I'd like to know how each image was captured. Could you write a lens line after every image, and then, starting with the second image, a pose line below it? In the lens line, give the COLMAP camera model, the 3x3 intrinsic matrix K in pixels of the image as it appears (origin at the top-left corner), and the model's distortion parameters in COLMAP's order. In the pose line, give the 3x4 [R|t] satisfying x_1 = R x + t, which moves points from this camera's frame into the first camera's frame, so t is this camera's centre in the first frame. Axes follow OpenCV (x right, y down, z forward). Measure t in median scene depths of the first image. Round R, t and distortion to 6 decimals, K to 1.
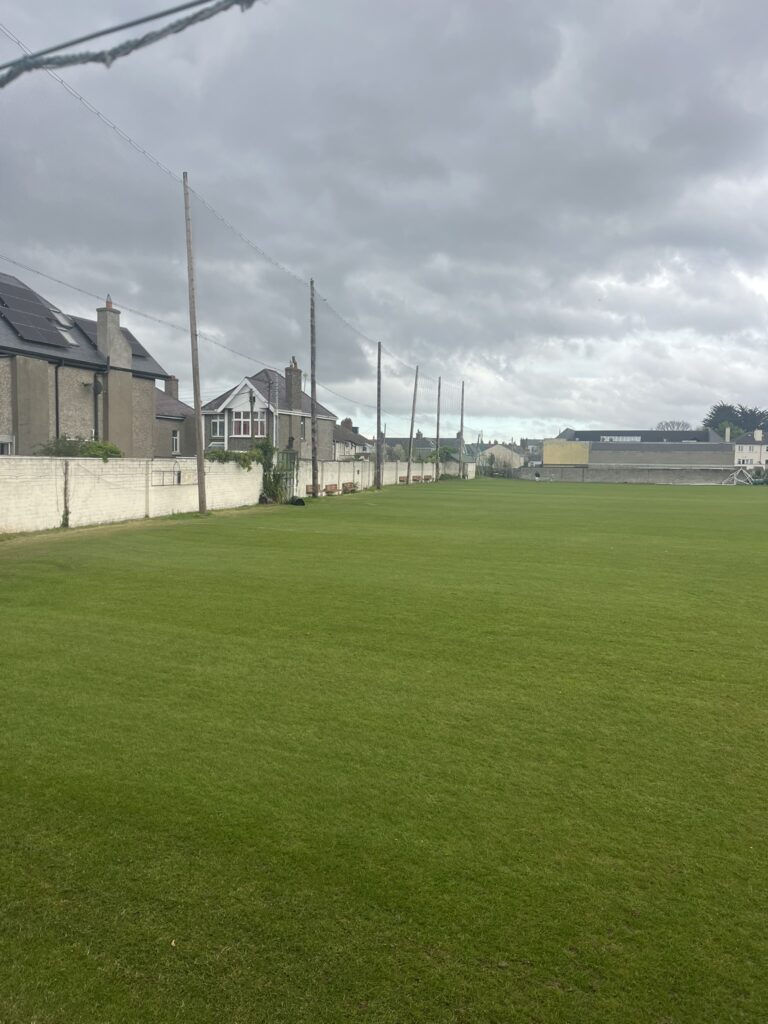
lens RADIAL K [[781.2, 0, 379.7], [0, 781.2, 493.5], [0, 0, 1]] dist [0.076747, -0.103526]
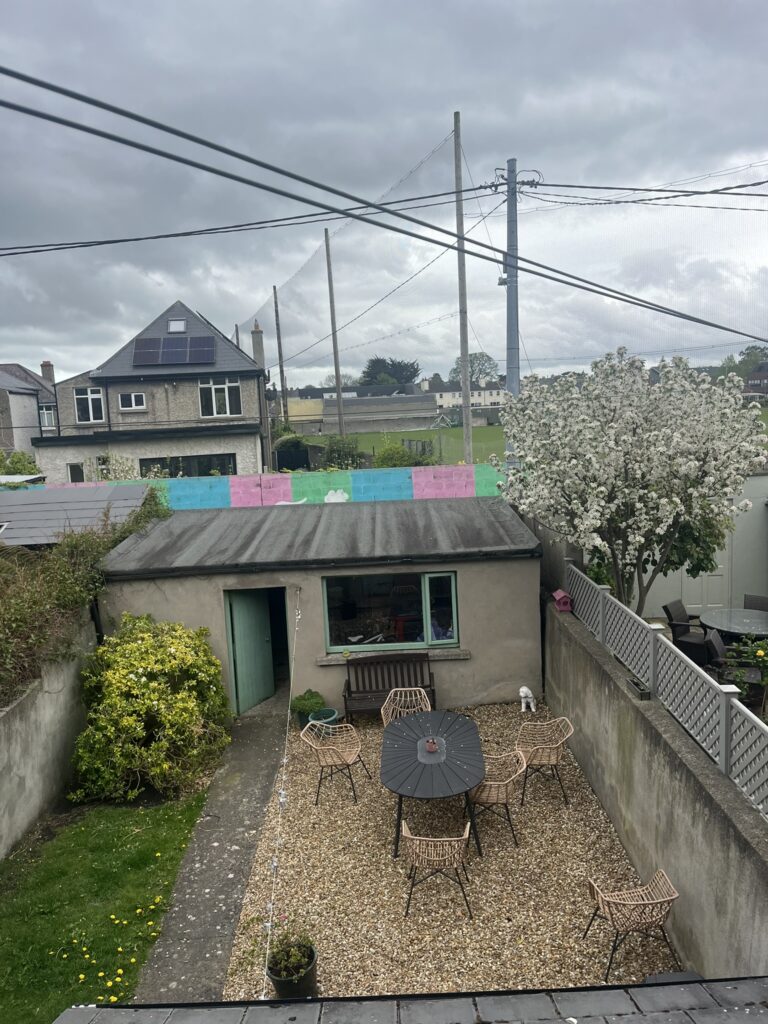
lens RADIAL K [[781.2, 0, 377.1], [0, 781.2, 511.3], [0, 0, 1]] dist [0.076747, -0.103526]
pose [[0.881504, -0.125526, 0.455185, -0.329075], [0.087533, 0.990749, 0.103703, -0.026285], [-0.463992, -0.051571, 0.884337, -0.083617]]
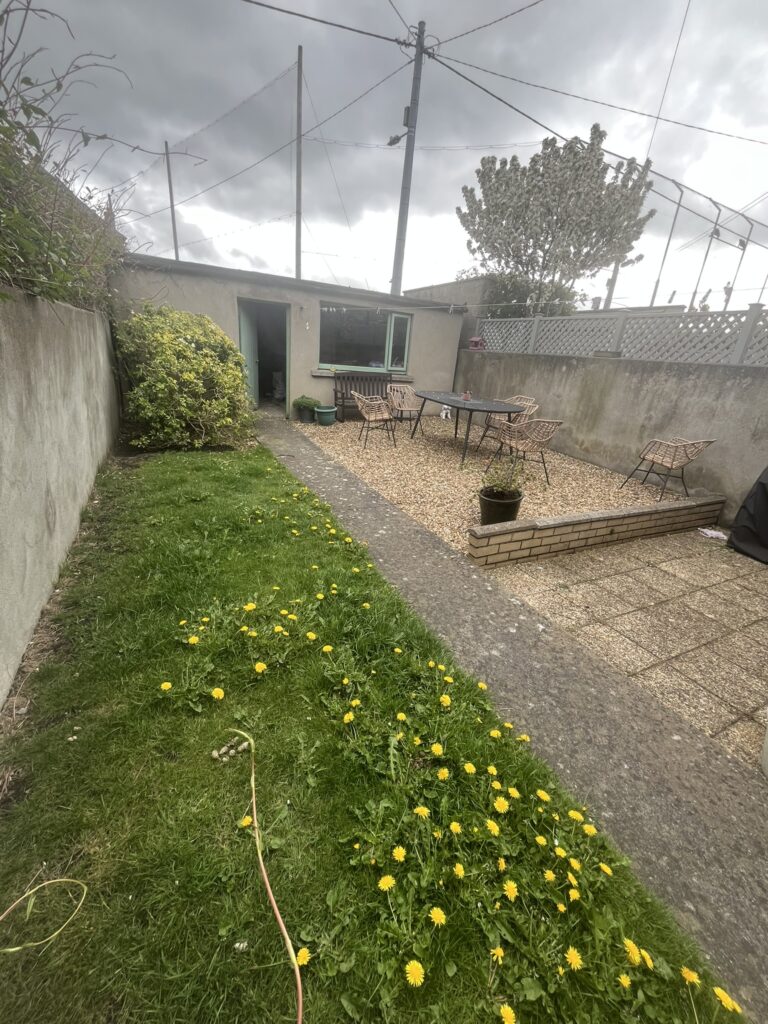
lens RADIAL K [[419.6, 0, 386.8], [0, 419.6, 512.7], [0, 0, 1]] dist [-0.001751, -0.001203]
pose [[0.587044, -0.259703, 0.766768, -0.350928], [-0.035753, 0.937907, 0.345040, 0.010983], [-0.808765, -0.229968, 0.541308, -0.028676]]
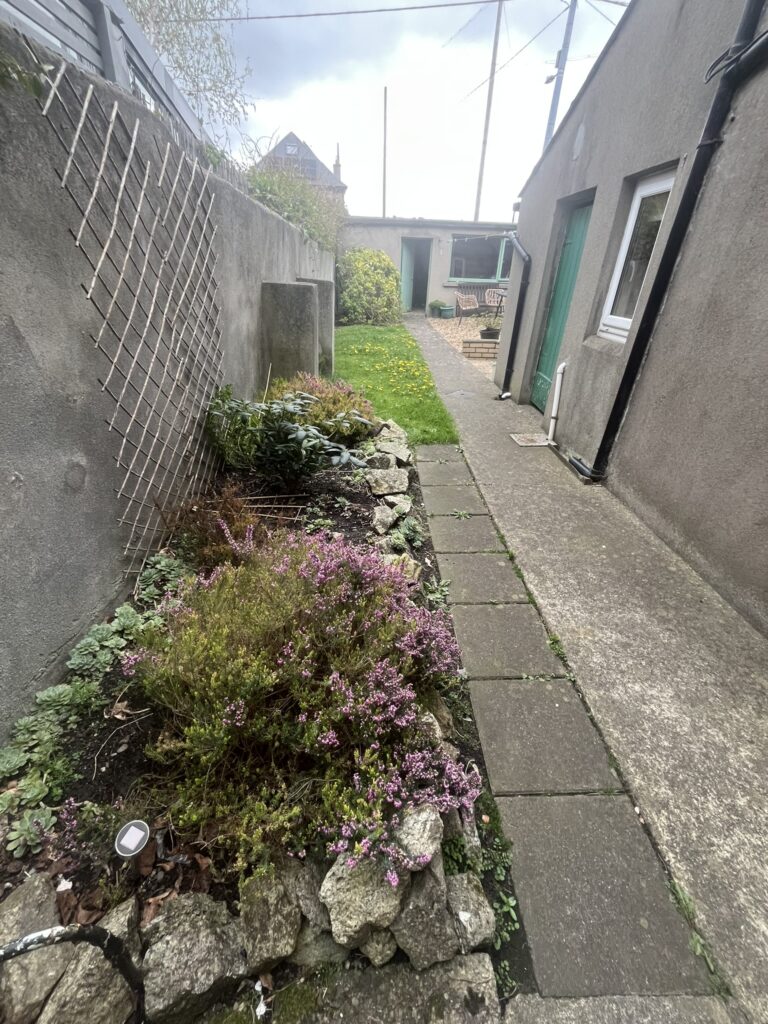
lens RADIAL K [[419.6, 0, 383.7], [0, 419.6, 513.6], [0, 0, 1]] dist [-0.001751, -0.001203]
pose [[0.870392, -0.240168, 0.429810, -0.382673], [0.006532, 0.878517, 0.477666, 0.015136], [-0.492315, -0.412949, 0.766223, -0.095724]]
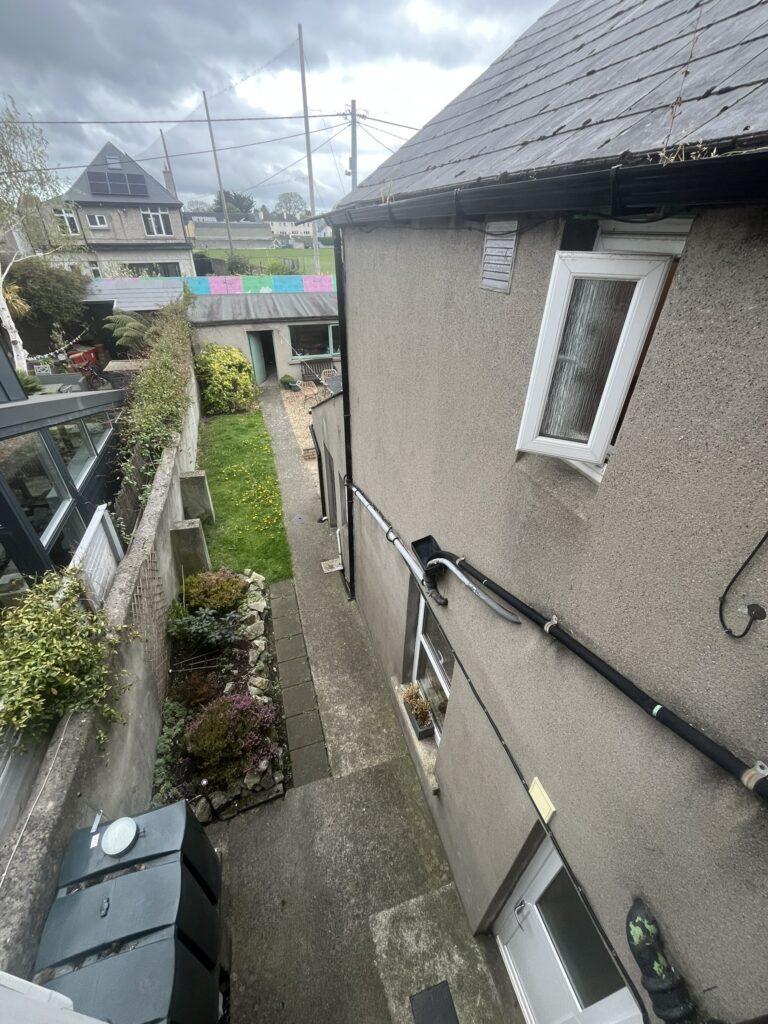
lens RADIAL K [[419.6, 0, 387.0], [0, 419.6, 512.7], [0, 0, 1]] dist [-0.001751, -0.001203]
pose [[0.696062, -0.411029, 0.588687, -0.386680], [0.033247, 0.837493, 0.545436, -0.030826], [-0.717211, -0.360085, 0.596612, -0.124710]]
